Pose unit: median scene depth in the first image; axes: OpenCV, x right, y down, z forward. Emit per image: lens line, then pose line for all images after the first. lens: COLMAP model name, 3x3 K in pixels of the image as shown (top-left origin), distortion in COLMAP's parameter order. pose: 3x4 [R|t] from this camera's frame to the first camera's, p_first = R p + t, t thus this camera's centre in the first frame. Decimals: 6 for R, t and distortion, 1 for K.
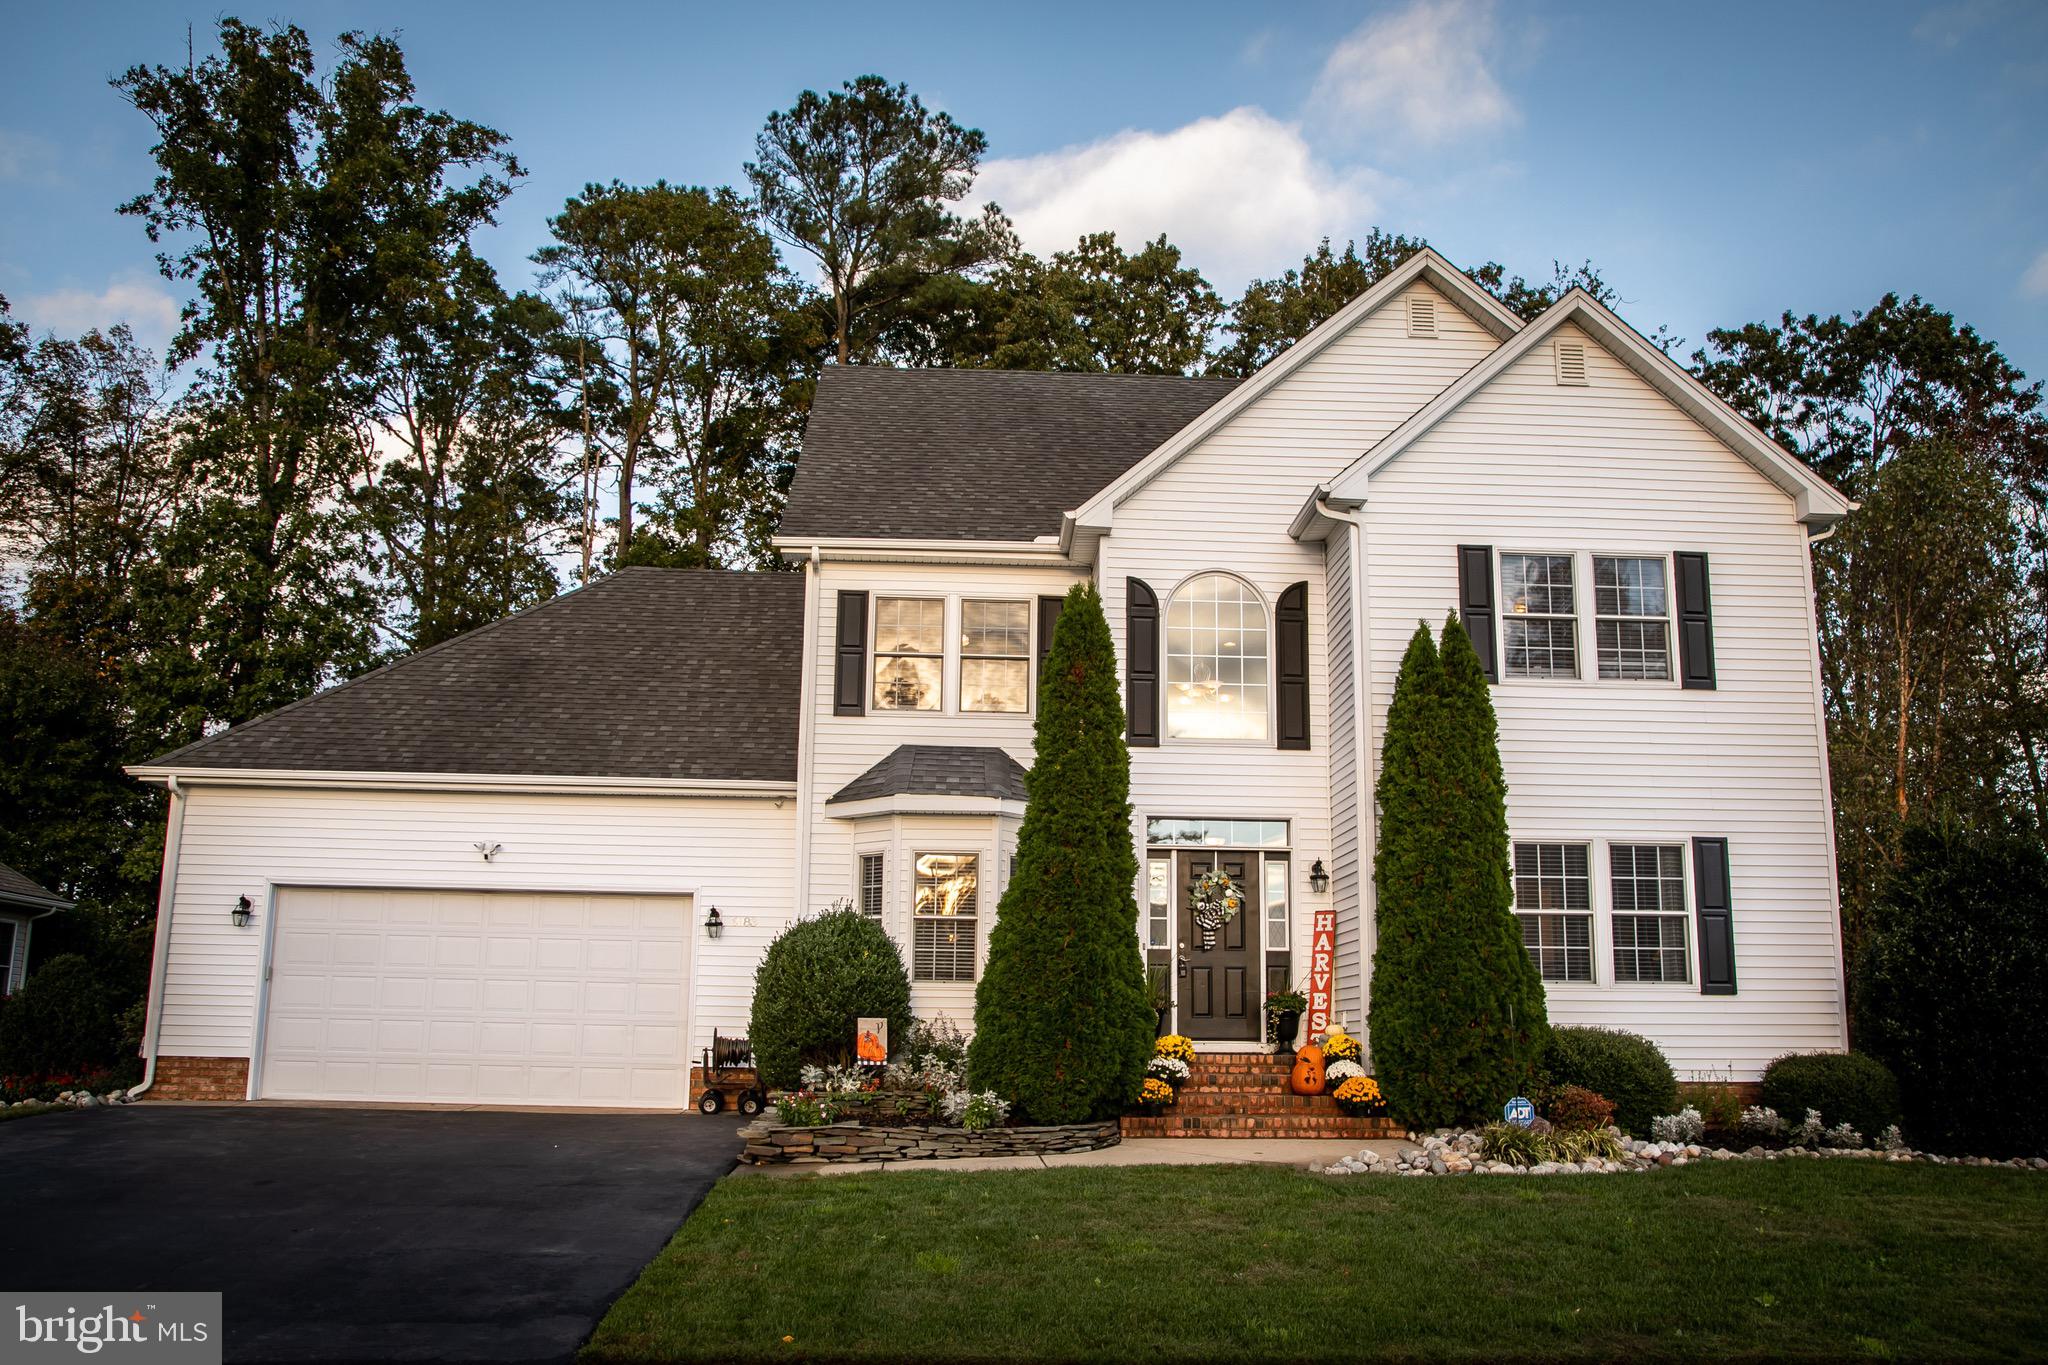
lens RADIAL K [[1691.8, 0, 1033.2], [0, 1691.8, 678.6], [0, 0, 1]] dist [-0.063094, 0.043184]
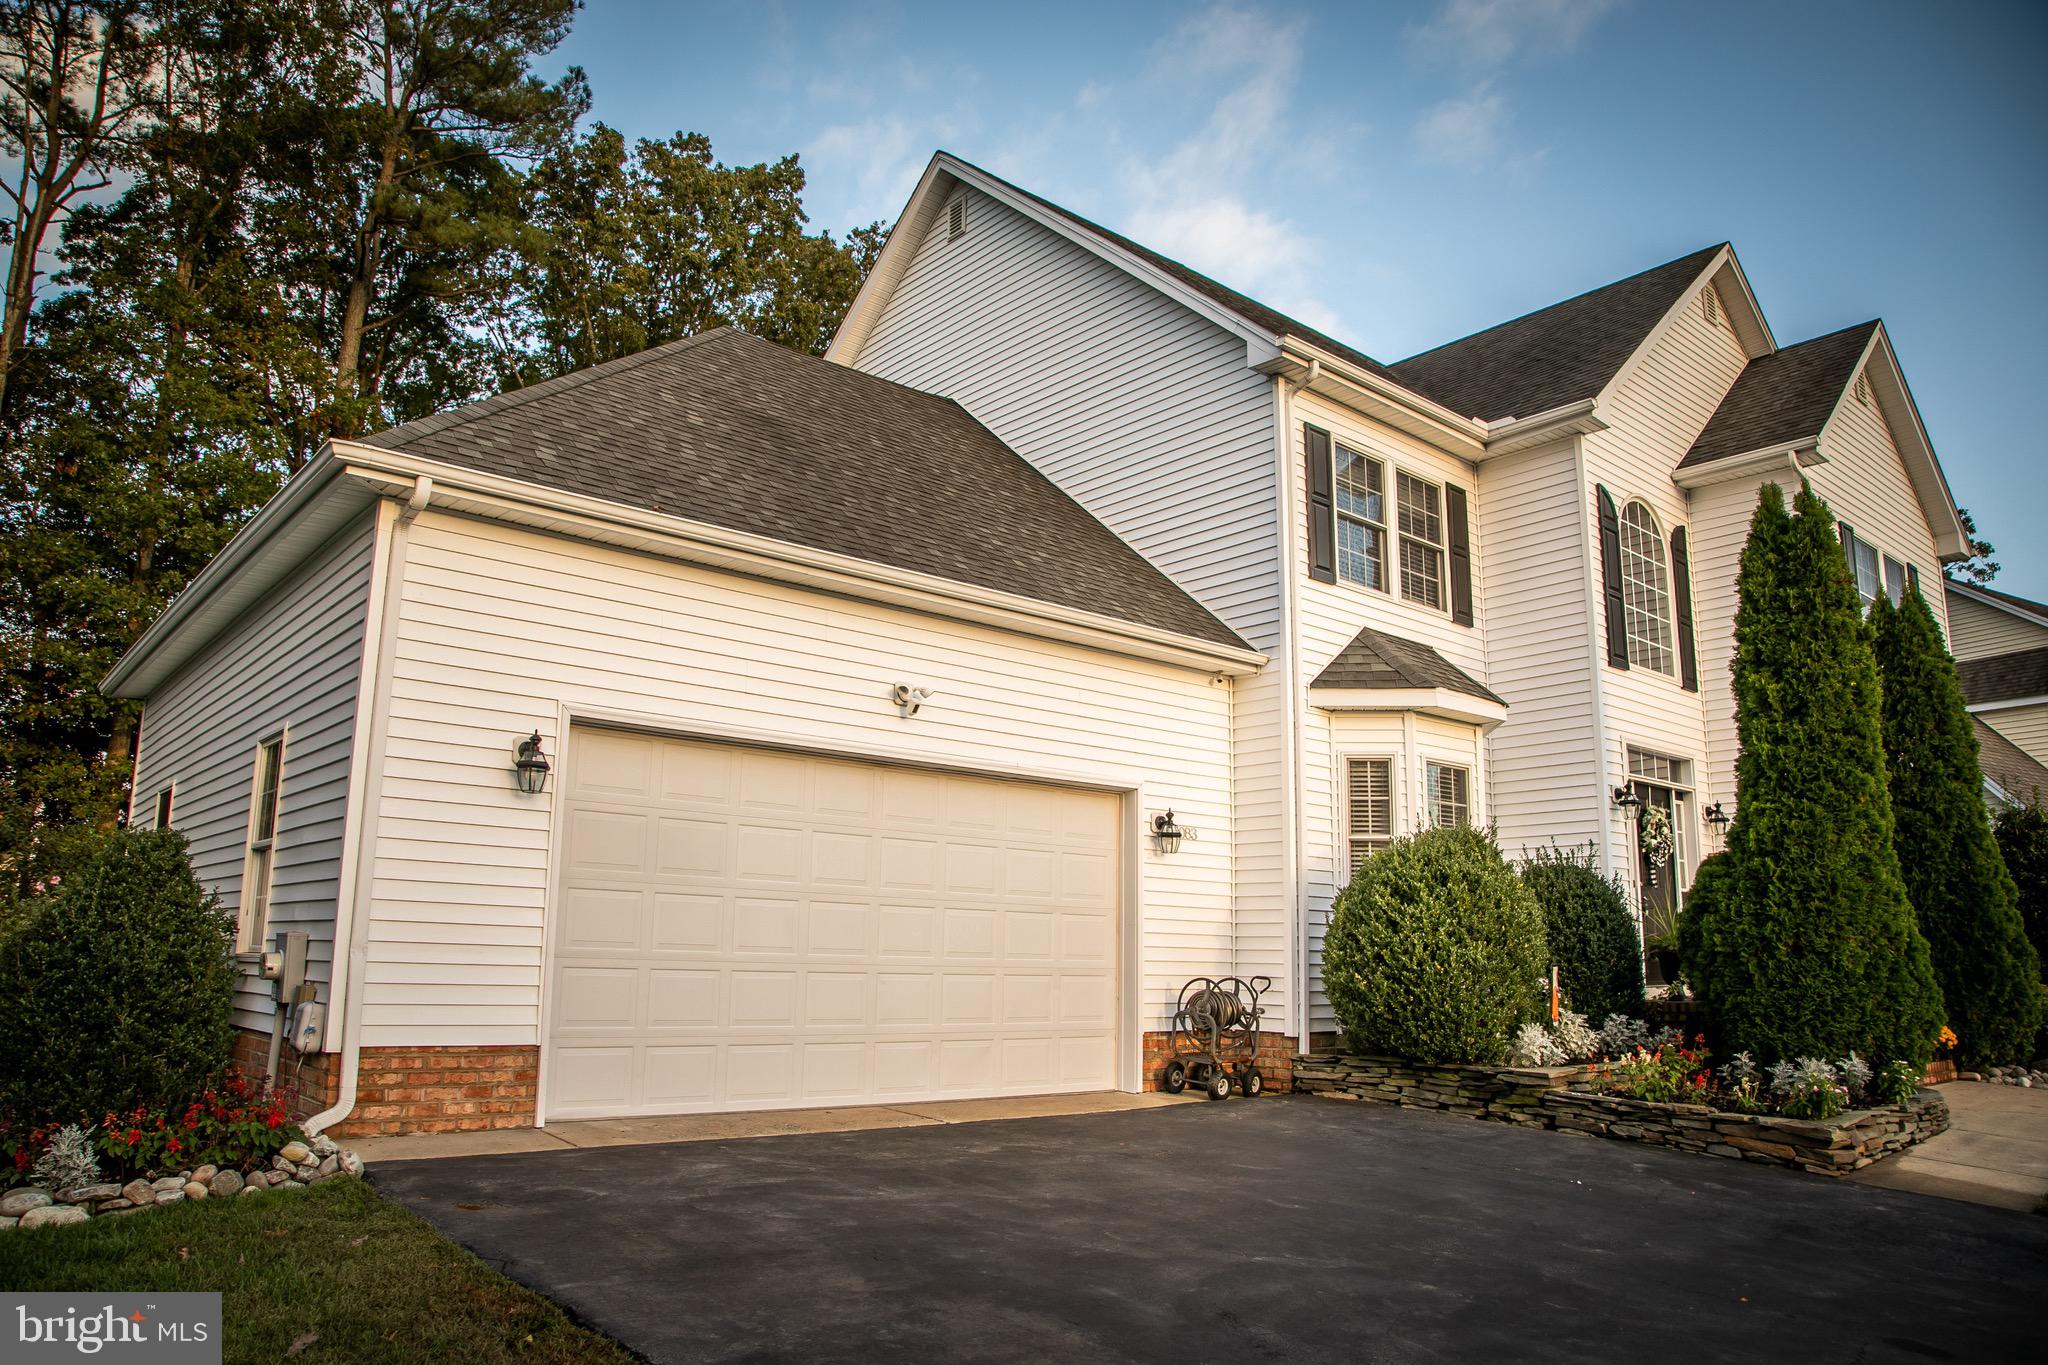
lens RADIAL K [[1406.2, 0, 1022.5], [0, 1406.2, 687.4], [0, 0, 1]] dist [-0.091260, -0.001197]
pose [[0.784368, 0.117795, 0.609008, -0.658905], [-0.131847, 0.991029, -0.021874, 0.112073], [-0.606121, -0.063139, 0.792863, 0.605084]]
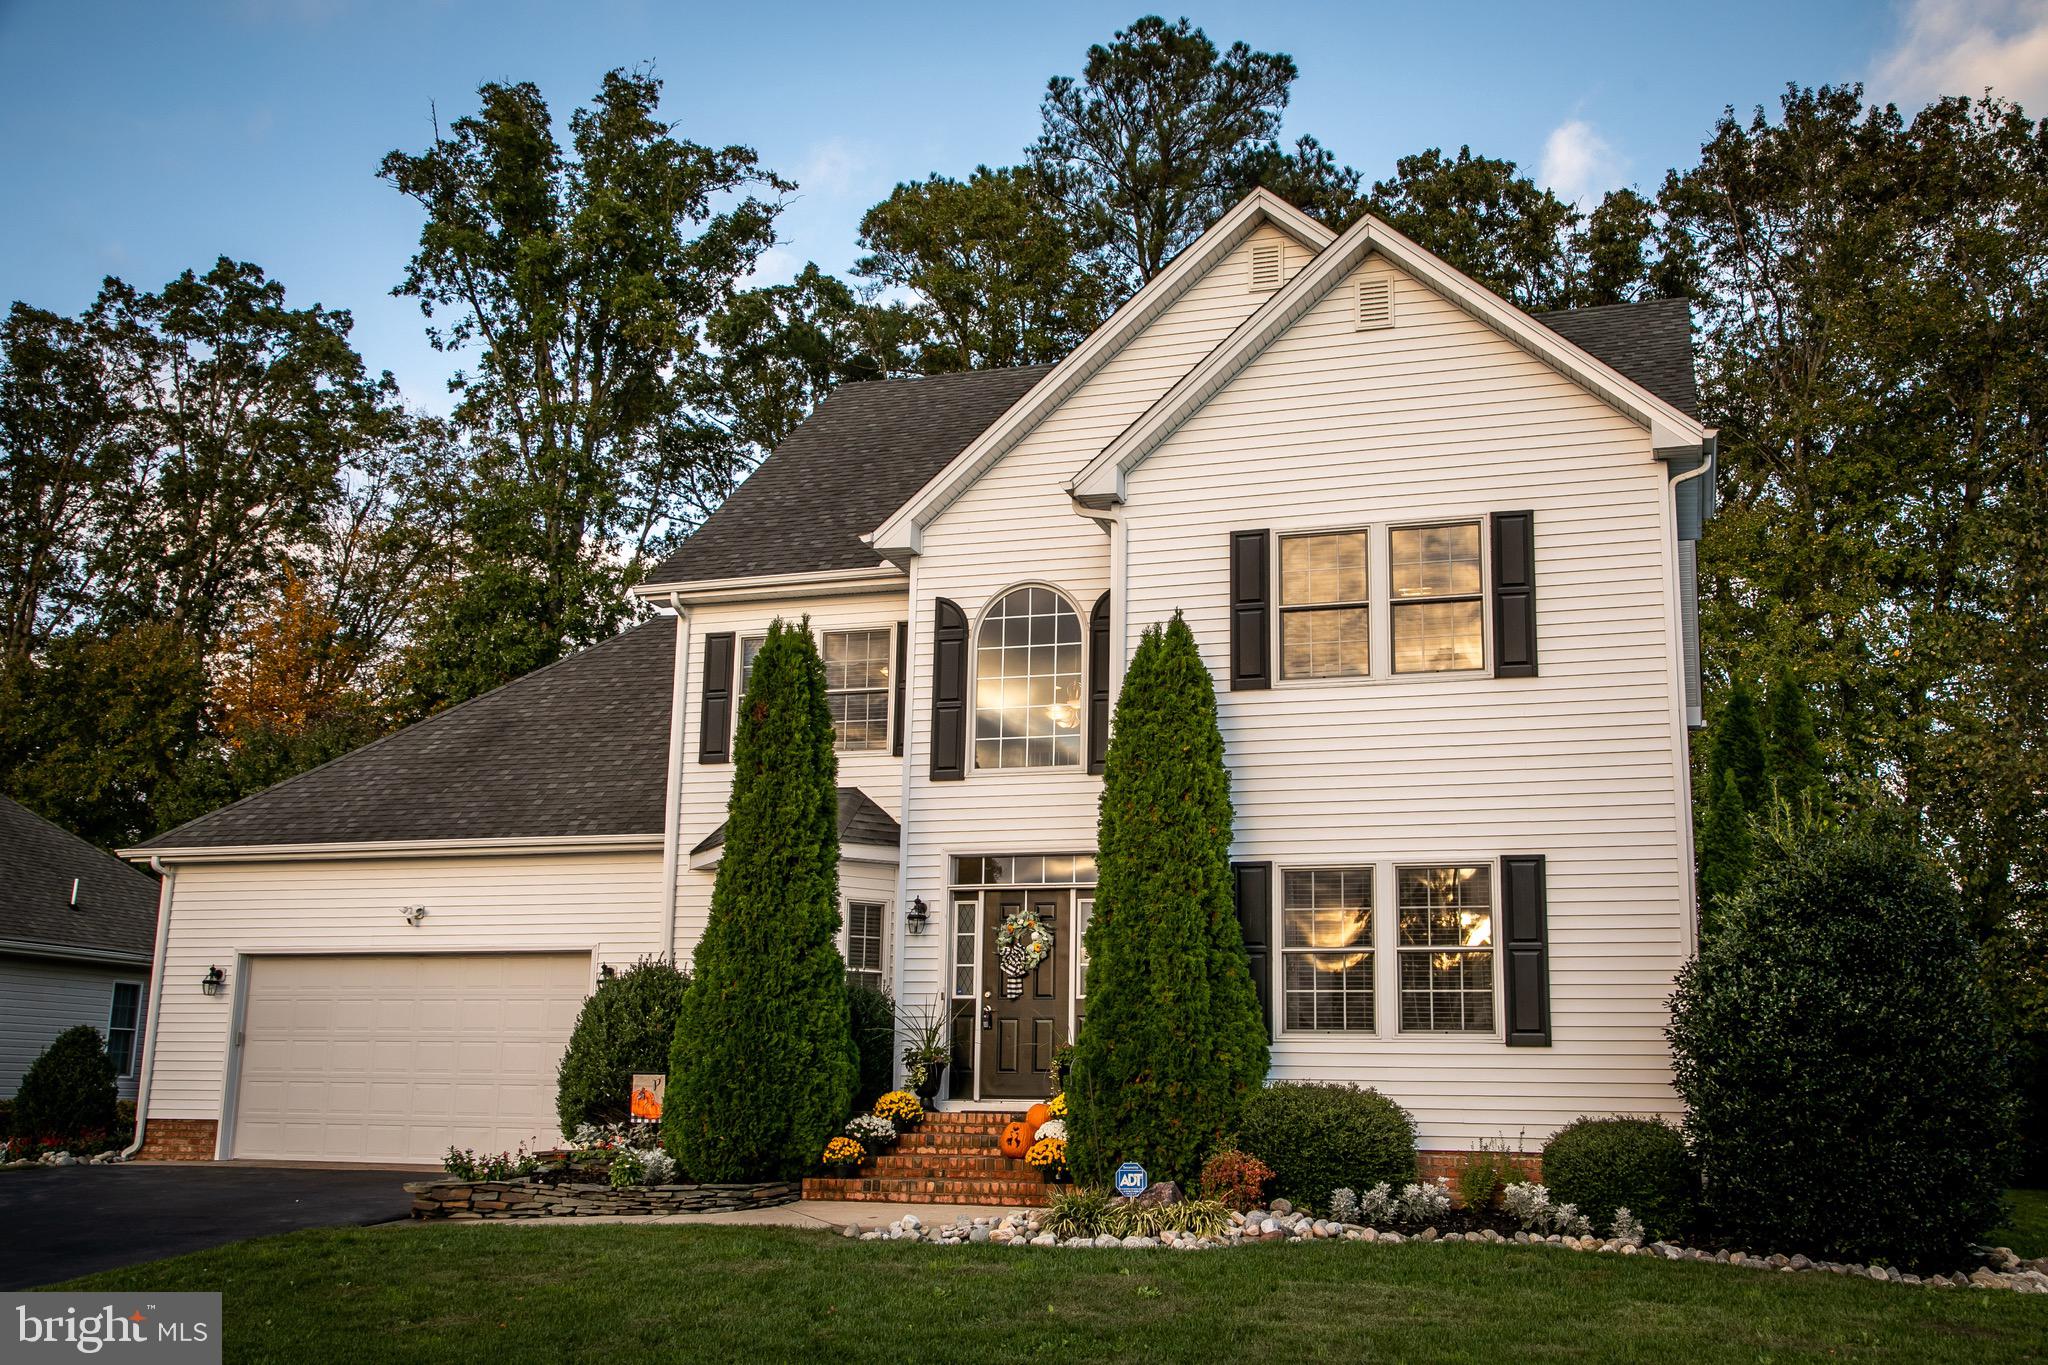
lens RADIAL K [[1970.9, 0, 1022.6], [0, 1970.9, 668.1], [0, 0, 1]] dist [0.017834, 0.000000]
pose [[0.935271, -0.074529, -0.345997, 0.486995], [0.070858, 0.997215, -0.023267, 0.007092], [0.346768, -0.002755, 0.937947, 0.000209]]
